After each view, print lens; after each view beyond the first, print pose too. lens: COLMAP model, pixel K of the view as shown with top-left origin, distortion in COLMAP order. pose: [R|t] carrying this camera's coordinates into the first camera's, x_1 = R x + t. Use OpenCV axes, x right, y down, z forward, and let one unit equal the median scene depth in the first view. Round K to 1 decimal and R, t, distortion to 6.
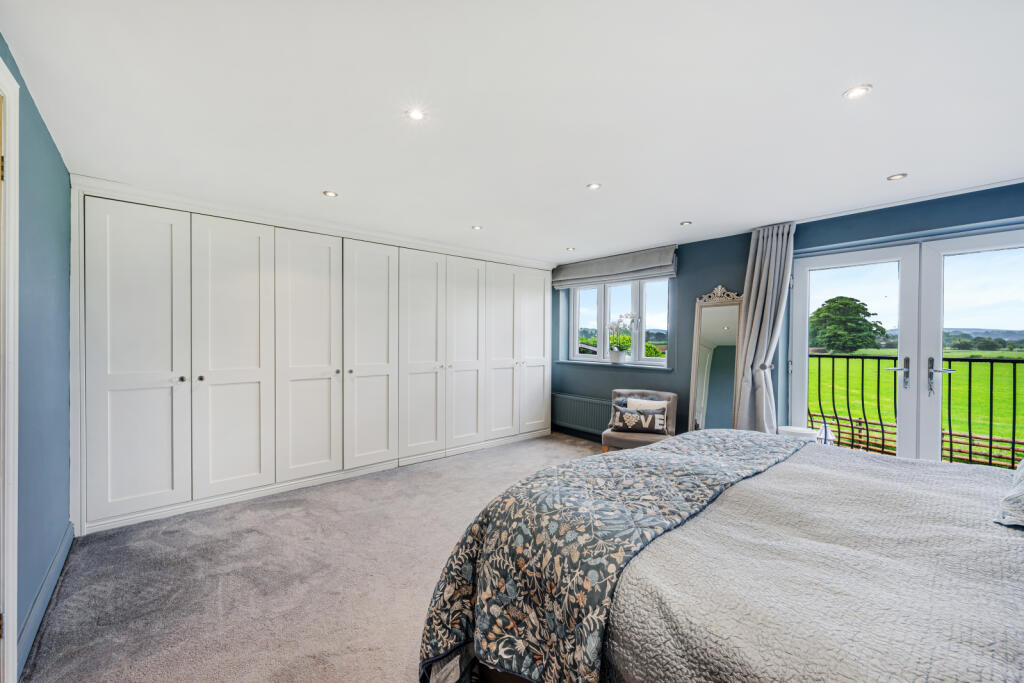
lens RADIAL K [[401.6, 0, 513.0], [0, 401.6, 339.0], [0, 0, 1]] dist [0.000496, -0.000067]
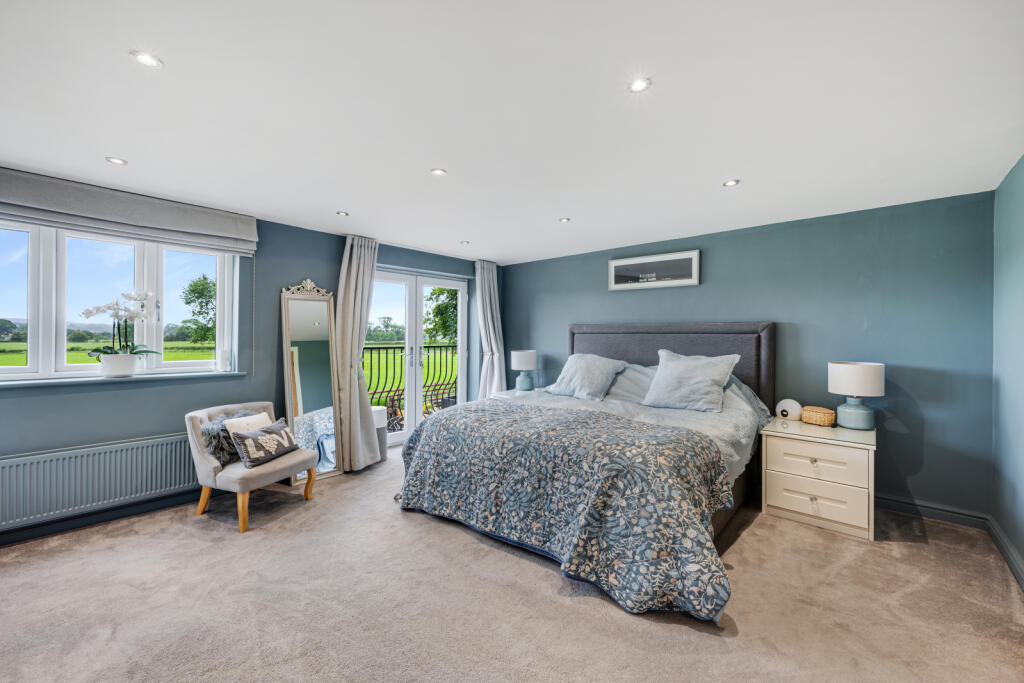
lens RADIAL K [[401.6, 0, 512.2], [0, 401.6, 337.5], [0, 0, 1]] dist [0.000496, -0.000067]
pose [[-0.117479, -0.007618, 0.993046, -0.493723], [-0.000614, 0.999971, 0.007598, -0.001733], [-0.993075, 0.000283, -0.117480, 0.631744]]
